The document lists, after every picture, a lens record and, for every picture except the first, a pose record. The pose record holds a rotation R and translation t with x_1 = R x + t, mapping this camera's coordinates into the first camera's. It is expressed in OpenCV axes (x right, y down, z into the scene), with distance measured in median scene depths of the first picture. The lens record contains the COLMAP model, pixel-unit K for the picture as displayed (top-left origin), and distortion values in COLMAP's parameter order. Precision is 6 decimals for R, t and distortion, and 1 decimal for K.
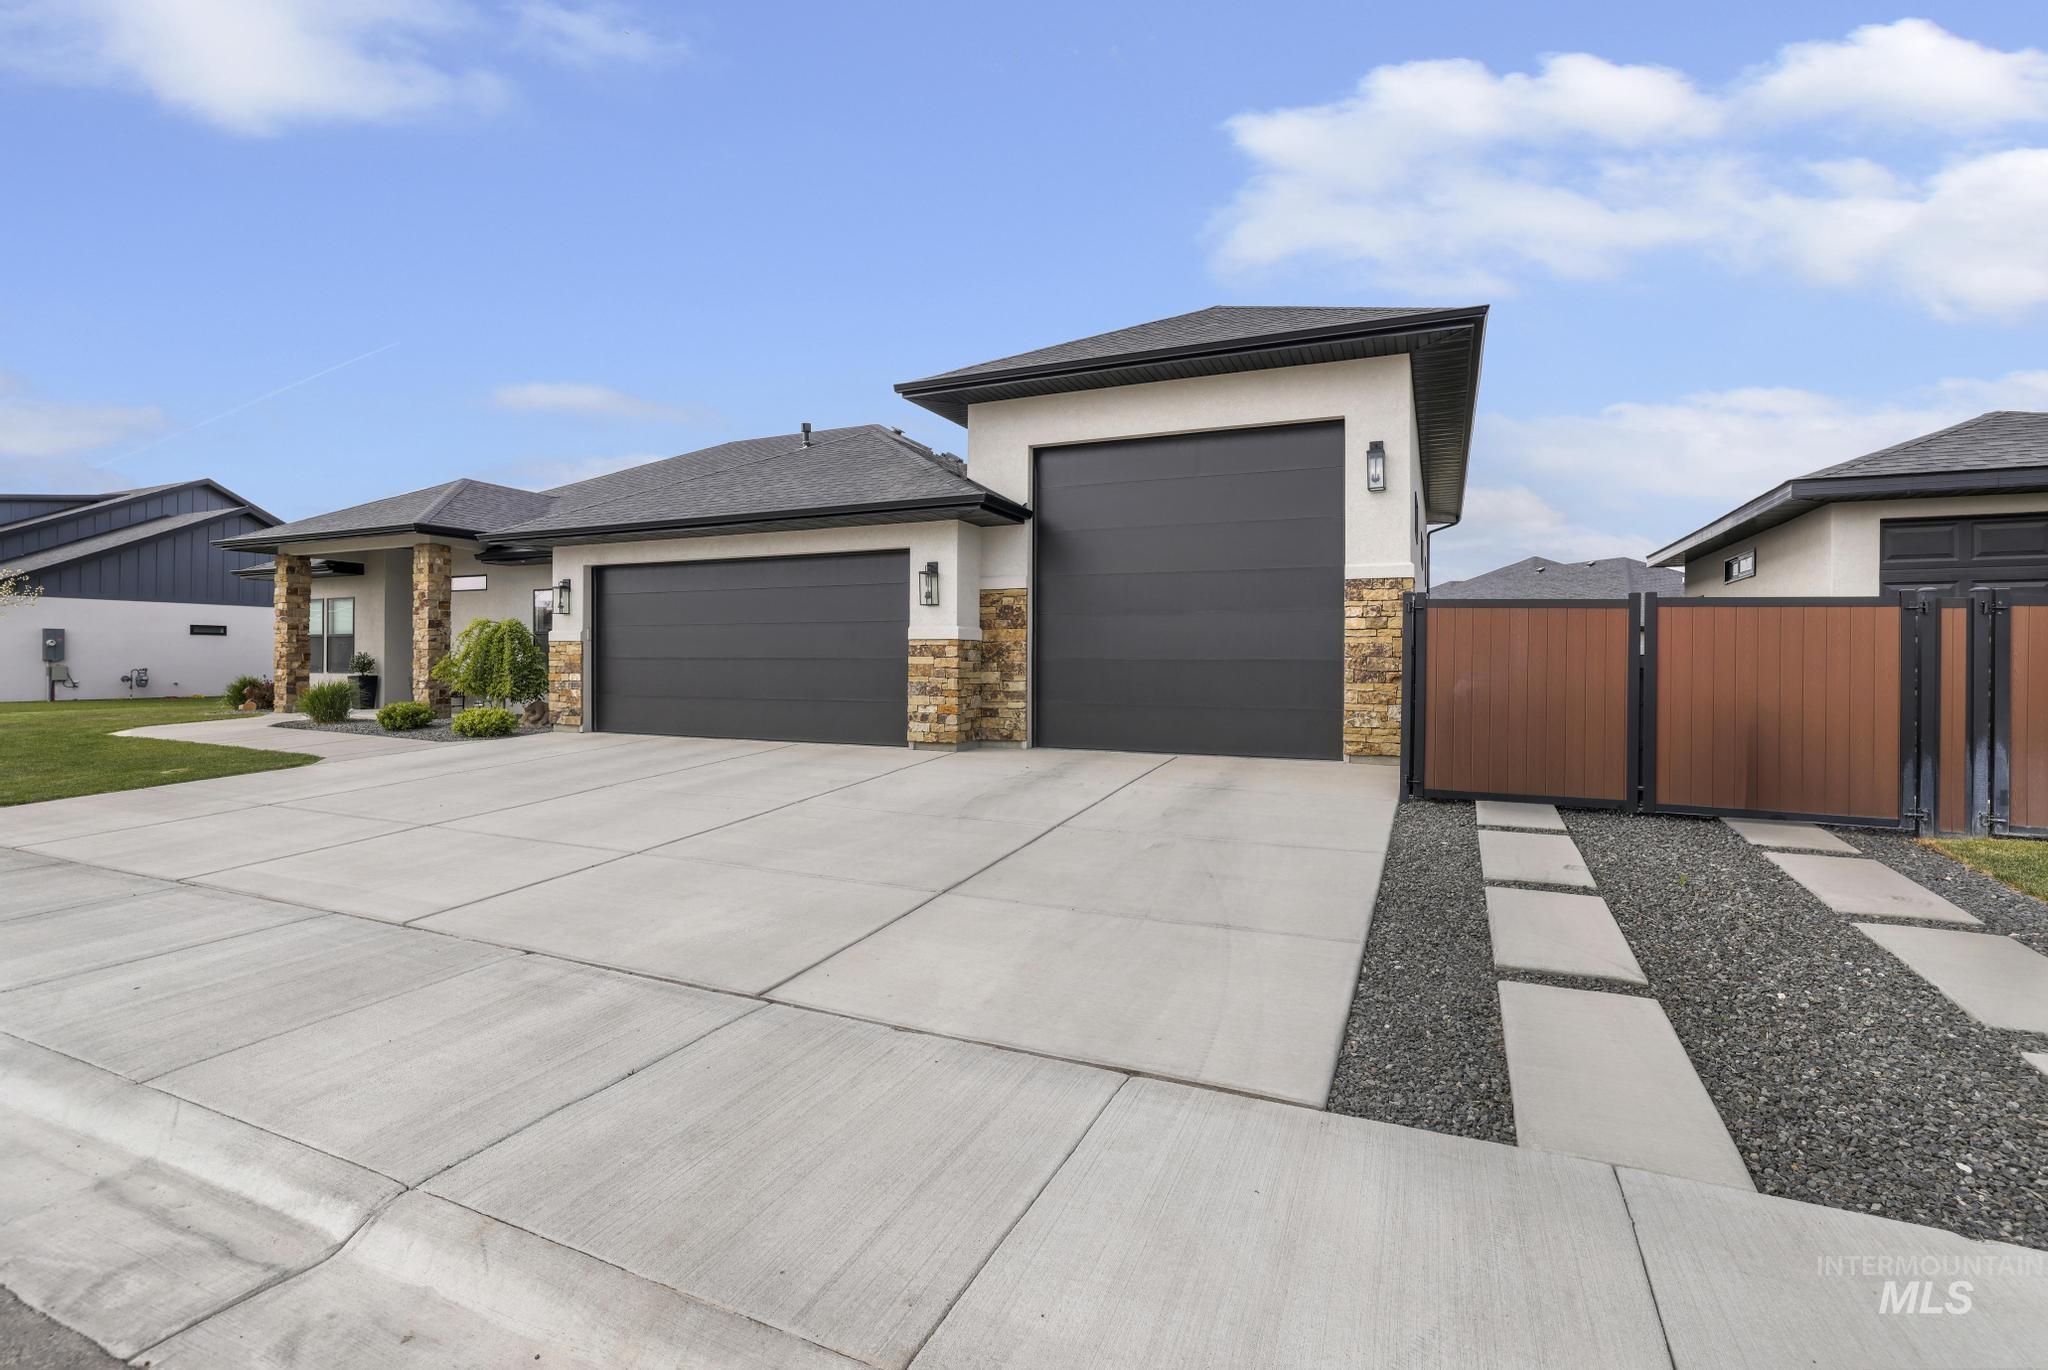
lens RADIAL K [[931.3, 0, 1025.9], [0, 931.3, 679.2], [0, 0, 1]] dist [-0.030401, 0.000372]
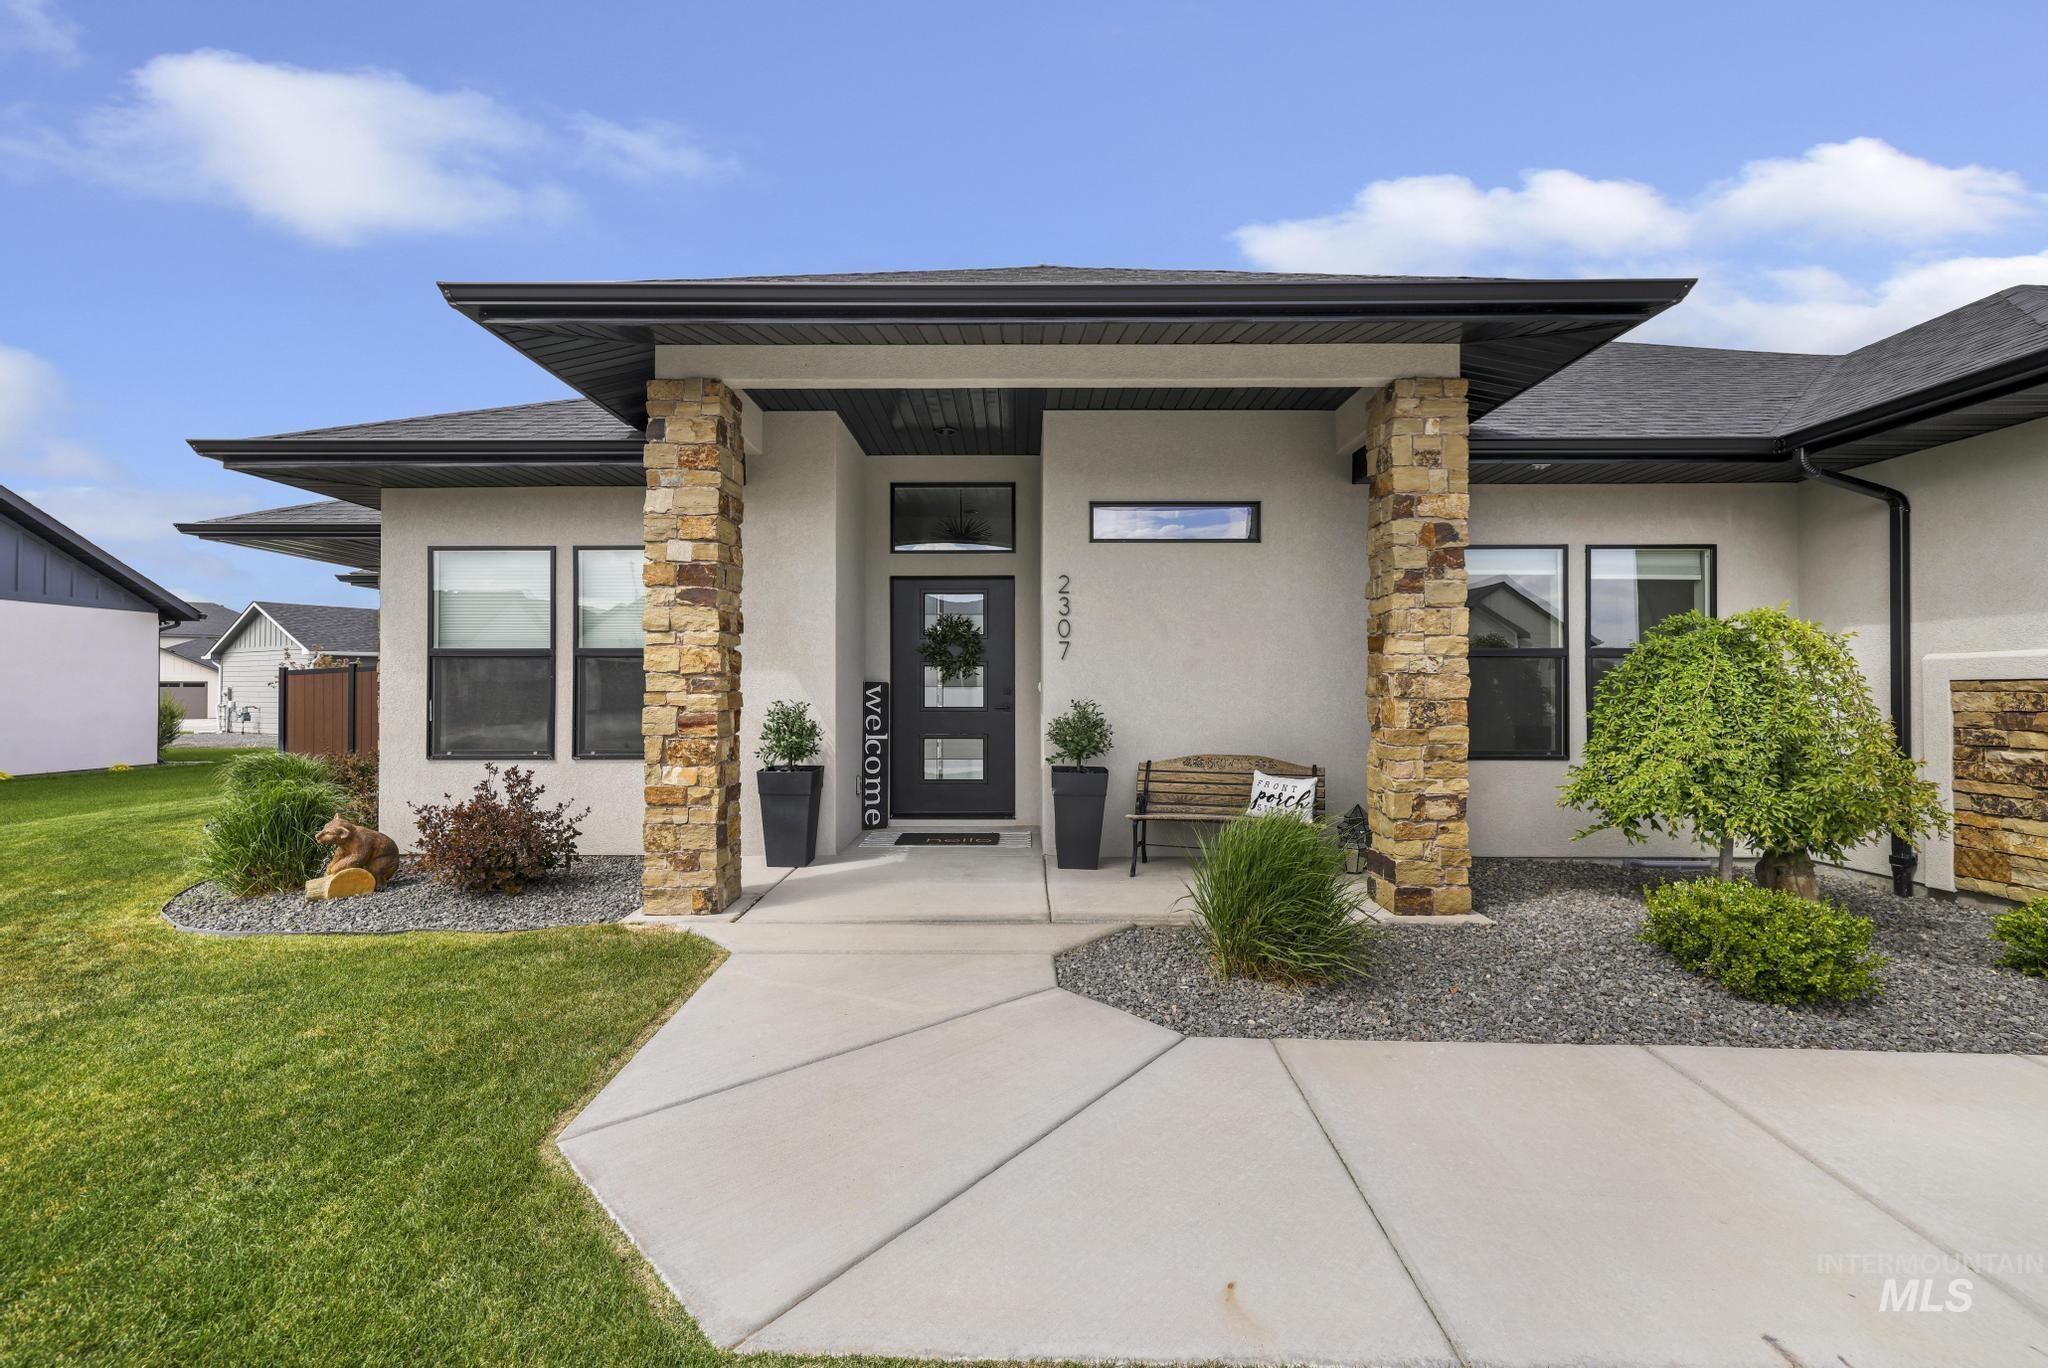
lens RADIAL K [[870.3, 0, 1024.0], [0, 870.3, 684.0], [0, 0, 1]] dist [-0.001113, -0.000044]
pose [[0.915867, -0.005605, 0.401442, -1.252428], [0.012126, 0.999833, -0.013704, -0.048449], [-0.401298, 0.017419, 0.915782, 1.061507]]
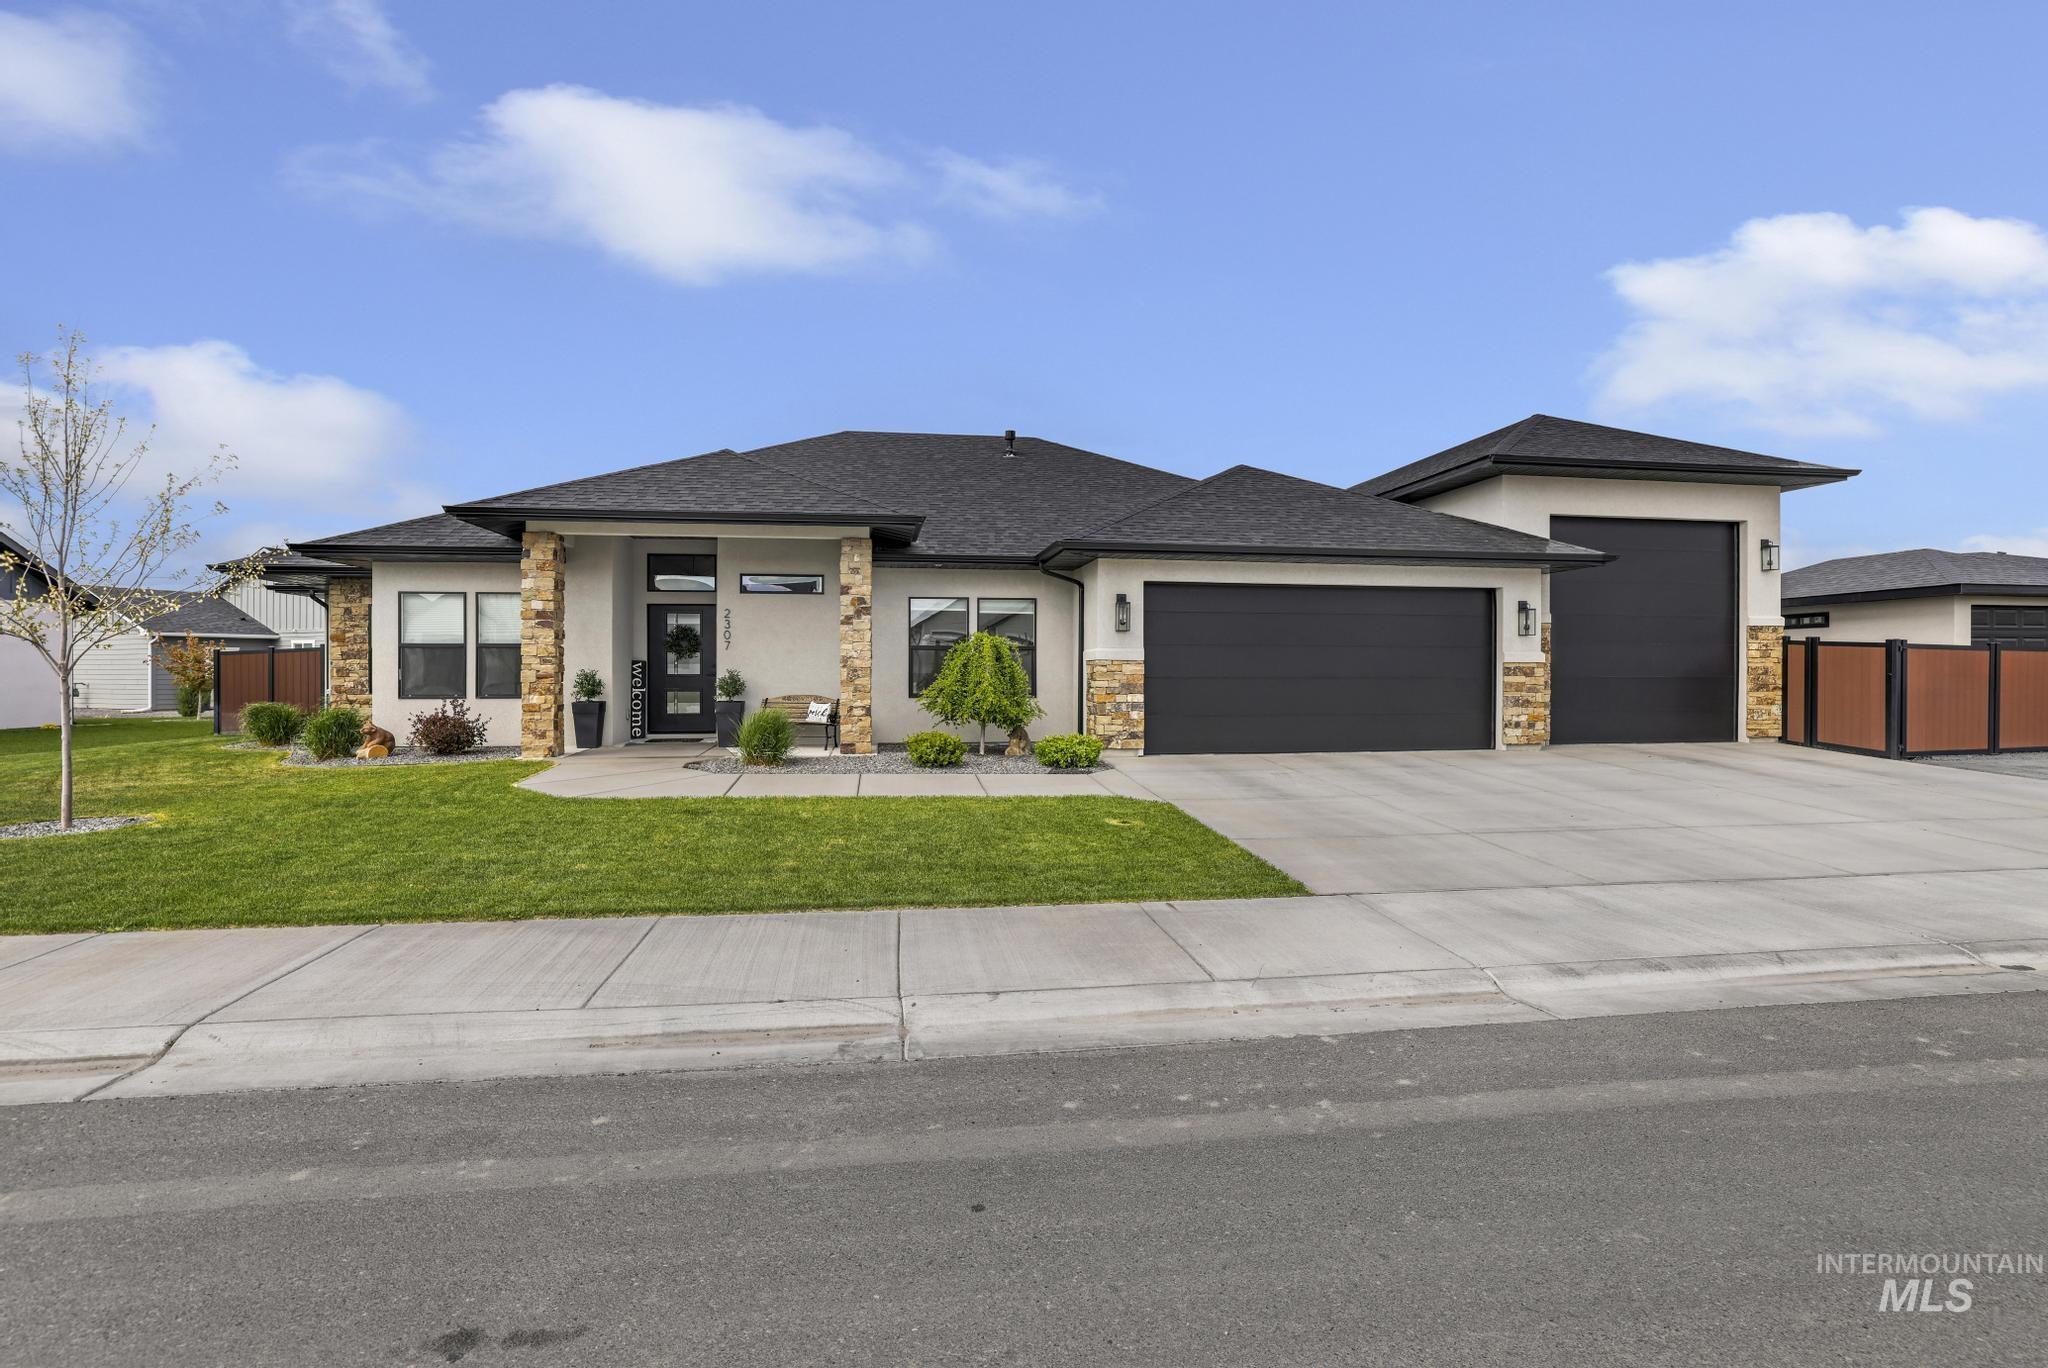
lens RADIAL K [[931.3, 0, 1025.9], [0, 931.3, 678.2], [0, 0, 1]] dist [-0.030401, 0.000372]
pose [[0.843357, -0.010446, 0.537252, -1.333457], [0.012025, 0.999928, 0.000566, -0.029909], [-0.537219, 0.005983, 0.843421, 0.308104]]
